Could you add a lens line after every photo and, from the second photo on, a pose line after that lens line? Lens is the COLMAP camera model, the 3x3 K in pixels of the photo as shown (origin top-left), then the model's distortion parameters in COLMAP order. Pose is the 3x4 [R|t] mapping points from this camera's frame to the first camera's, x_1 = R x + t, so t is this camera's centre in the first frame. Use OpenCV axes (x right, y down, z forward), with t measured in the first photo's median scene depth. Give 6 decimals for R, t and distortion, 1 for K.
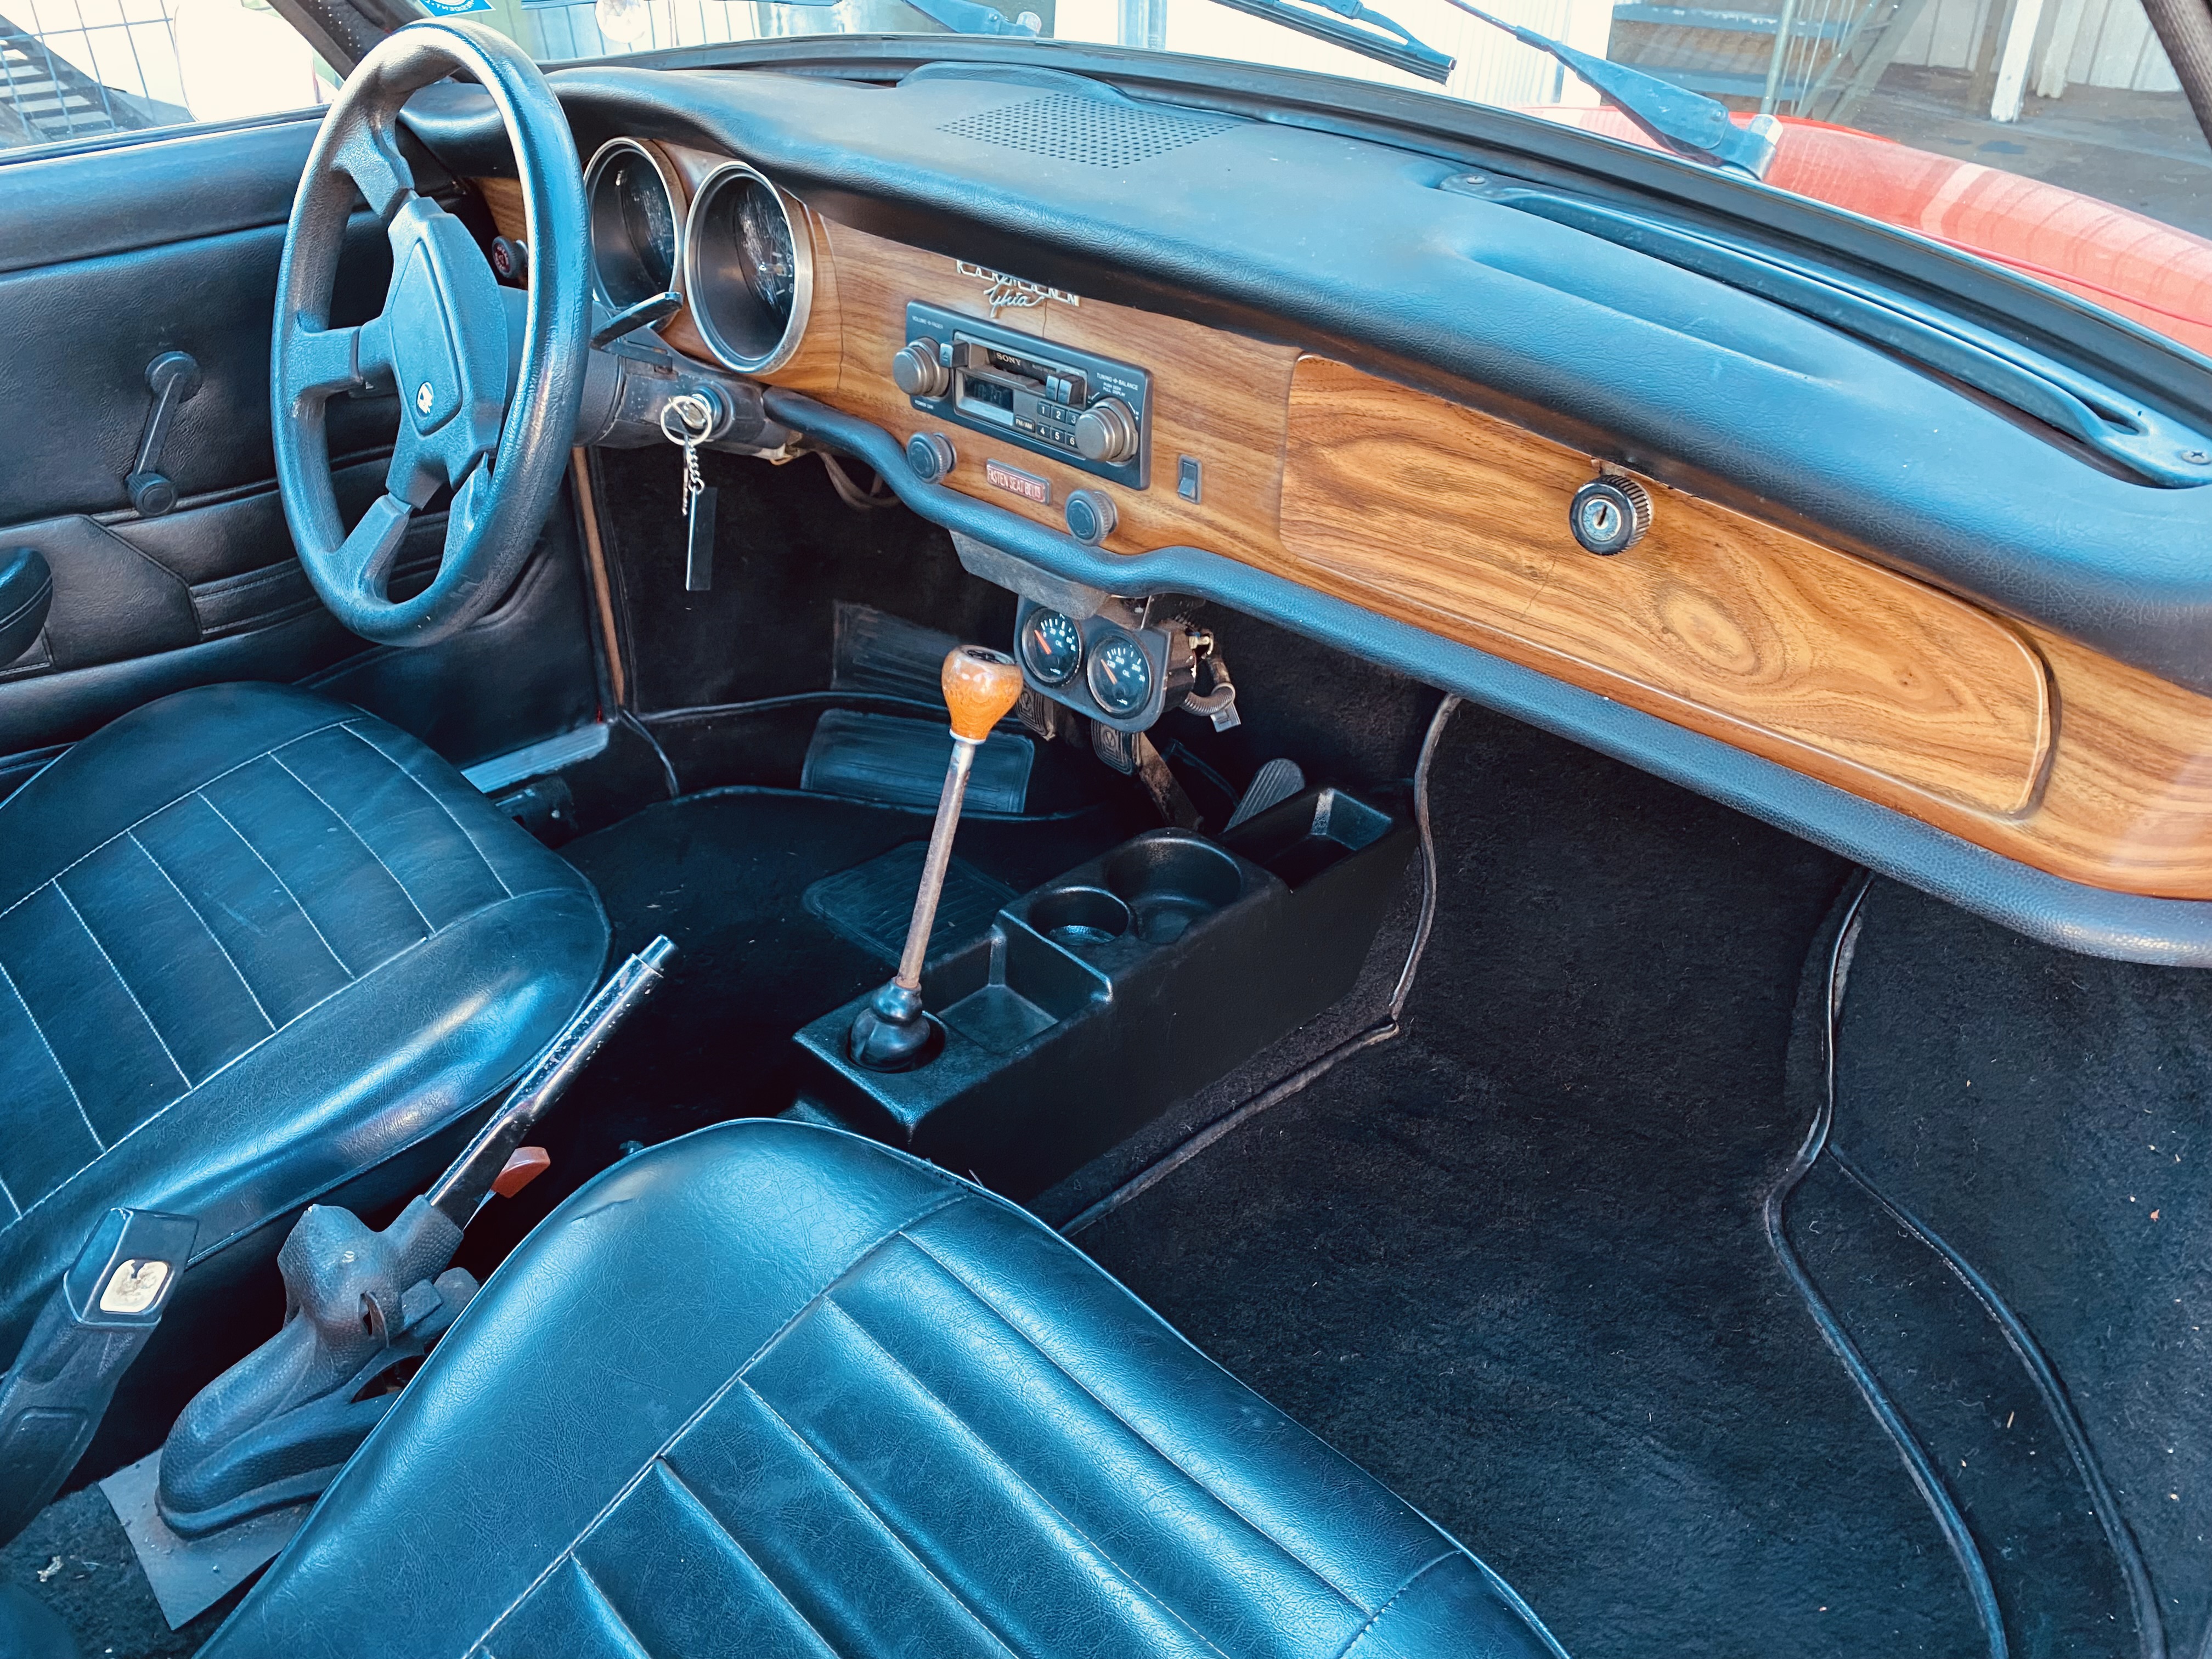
lens RADIAL K [[1662.2, 0, 1035.2], [0, 1662.2, 828.5], [0, 0, 1]] dist [0.108848, -0.180908]
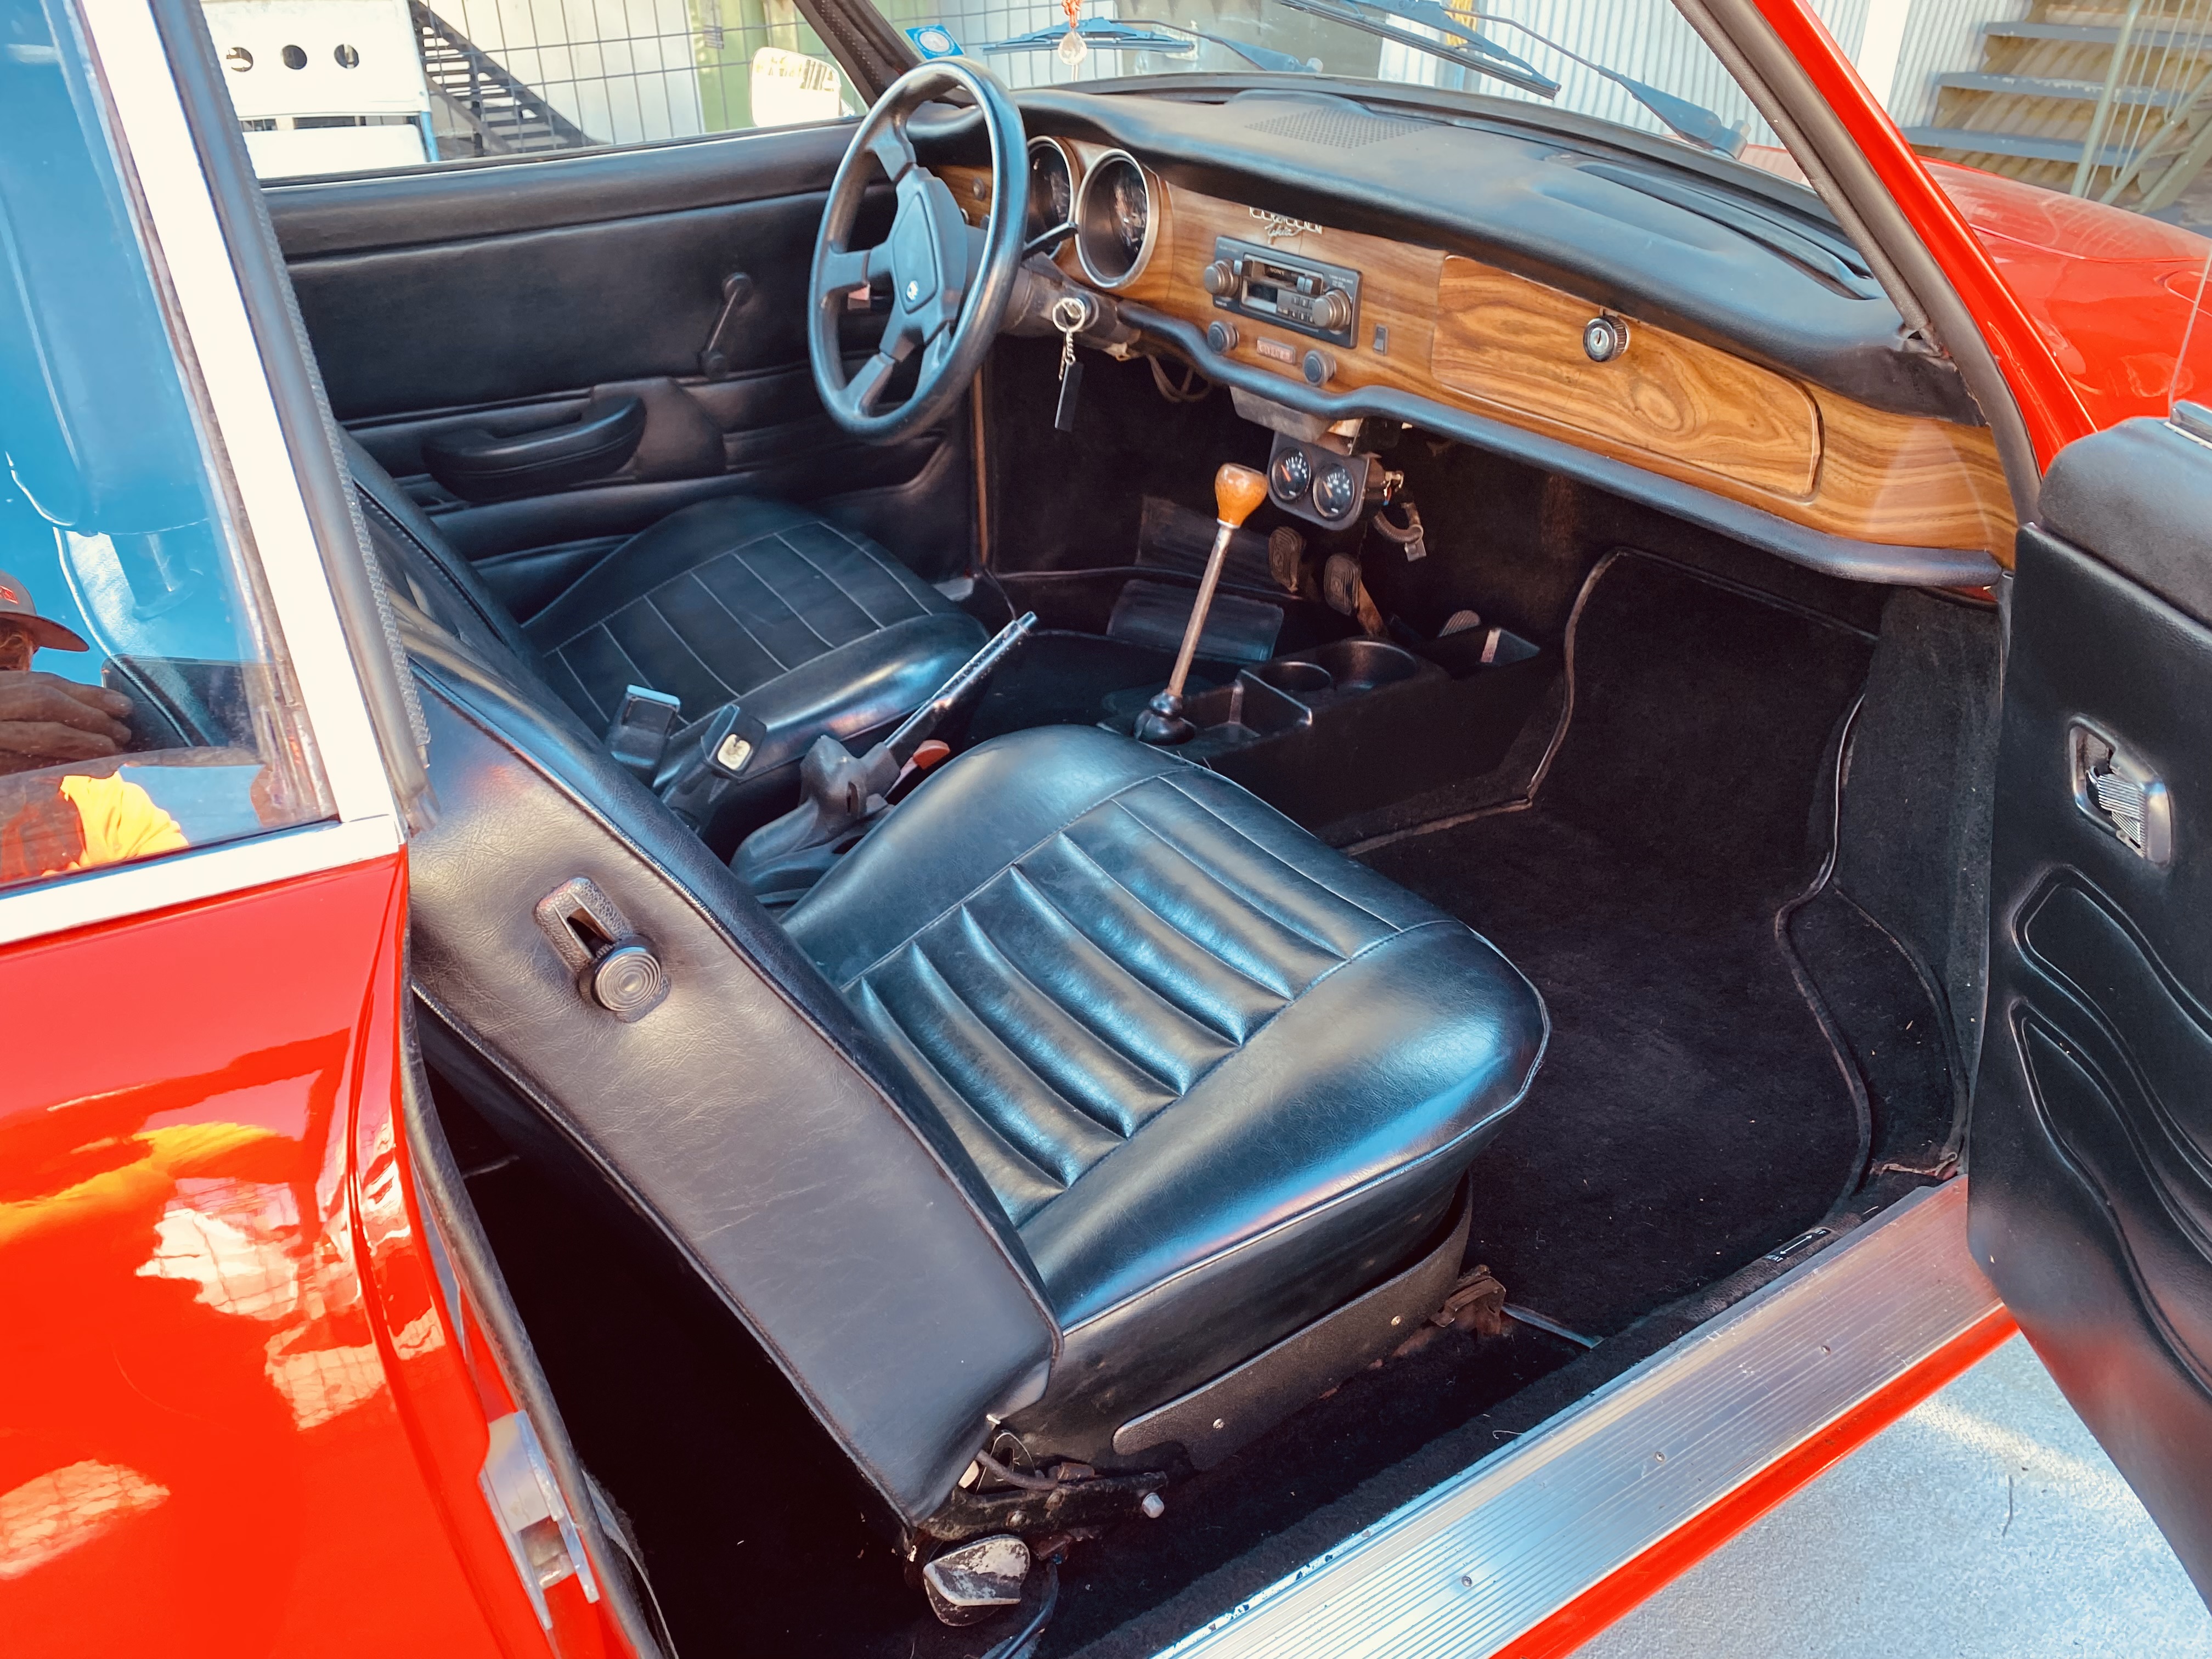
lens RADIAL K [[1662.2, 0, 1035.2], [0, 1662.2, 828.5], [0, 0, 1]] dist [0.108848, -0.180908]
pose [[0.982389, 0.089437, -0.164051, 0.065393], [-0.094735, 0.995195, -0.024743, 0.296997], [0.161050, 0.039848, 0.986141, -0.567391]]
